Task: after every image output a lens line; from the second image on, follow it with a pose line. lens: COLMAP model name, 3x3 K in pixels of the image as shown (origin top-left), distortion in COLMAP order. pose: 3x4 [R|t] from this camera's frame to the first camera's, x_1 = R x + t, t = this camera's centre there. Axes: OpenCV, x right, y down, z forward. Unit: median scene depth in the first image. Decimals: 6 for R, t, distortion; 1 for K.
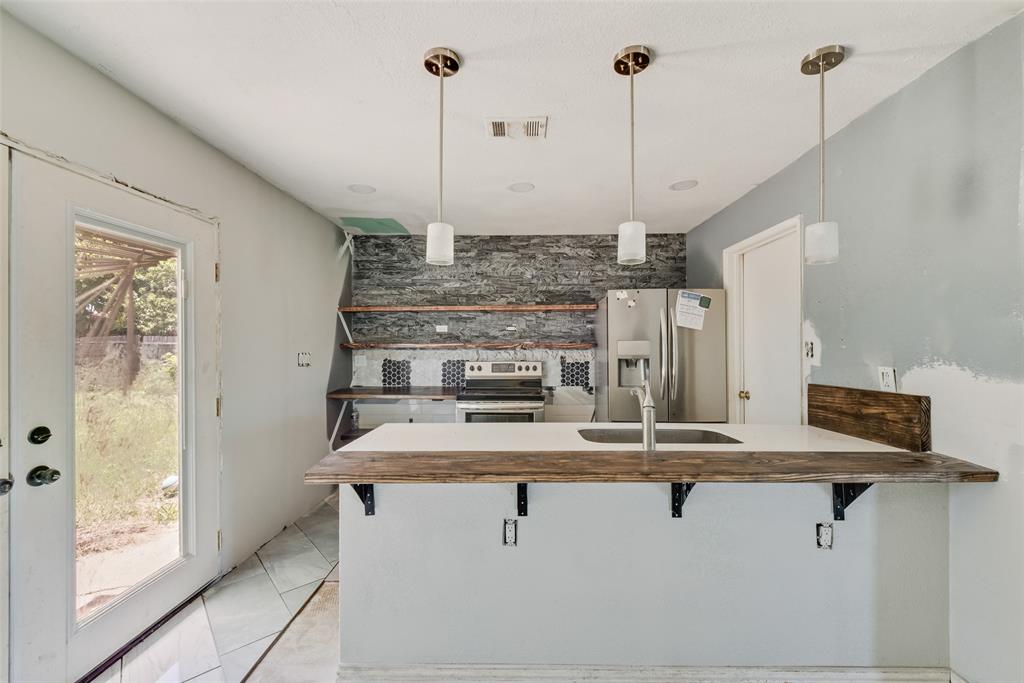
lens RADIAL K [[404.4, 0, 507.5], [0, 404.4, 344.5], [0, 0, 1]] dist [0.015885, -0.002393]
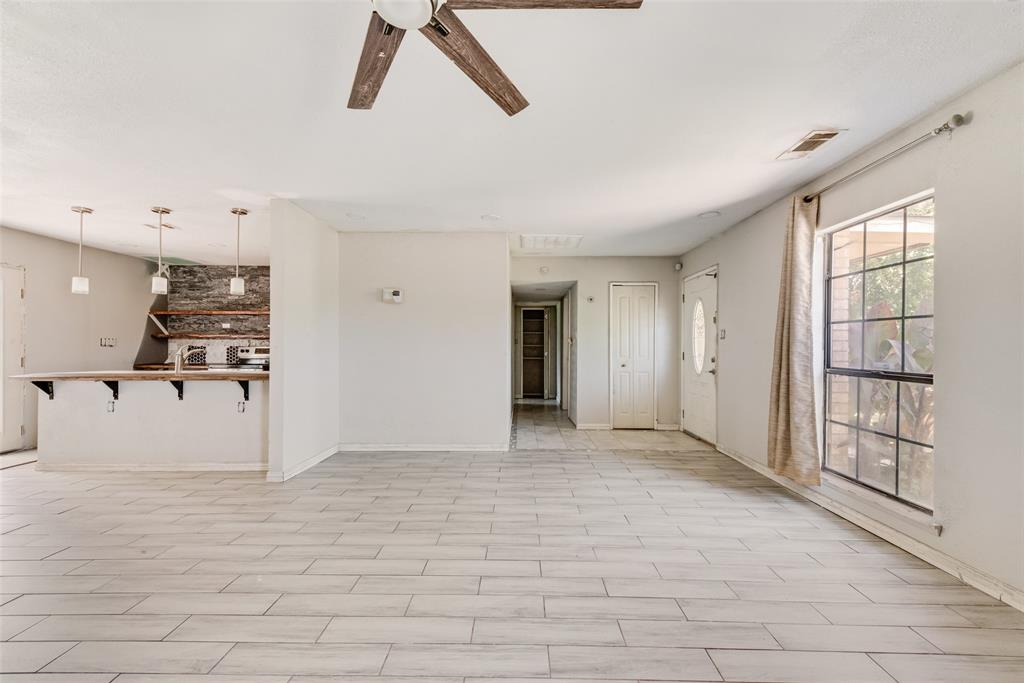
lens RADIAL K [[404.4, 0, 513.6], [0, 404.4, 344.3], [0, 0, 1]] dist [0.015885, -0.002393]
pose [[0.999986, 0.004729, -0.002252, 0.942061], [-0.004760, 0.999892, -0.013886, 0.048318], [0.002186, 0.013896, 0.999901, -0.553453]]
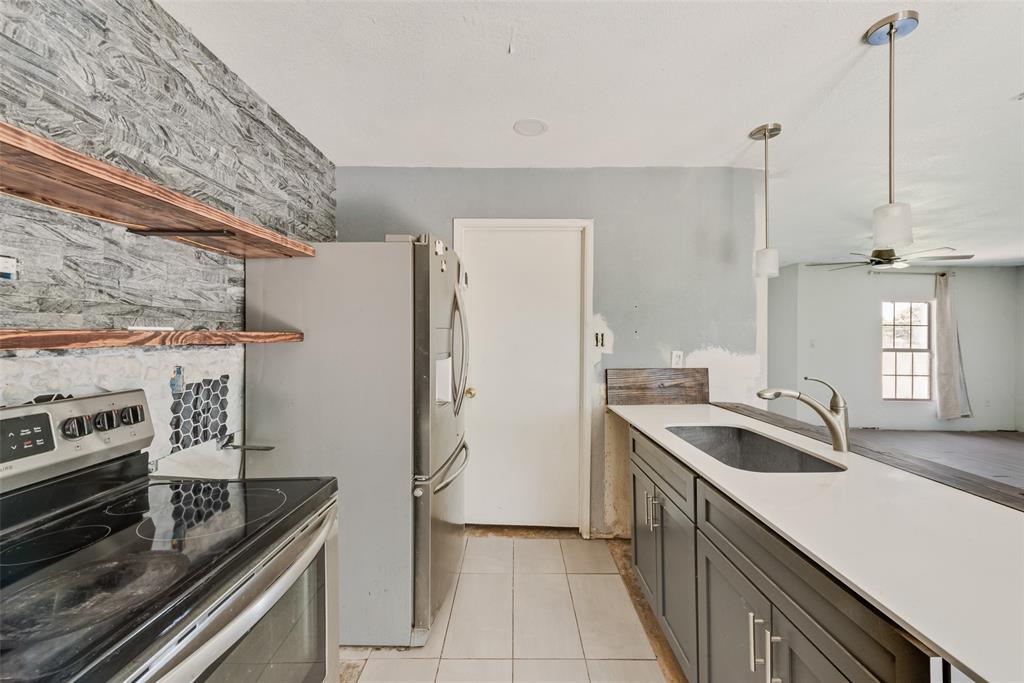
lens RADIAL K [[404.4, 0, 518.8], [0, 404.4, 331.5], [0, 0, 1]] dist [0.015885, -0.002393]
pose [[-0.012090, 0.008399, 0.999892, -0.225479], [-0.003211, 0.999959, -0.008438, -0.000152], [-0.999922, -0.003312, -0.012063, 0.709310]]
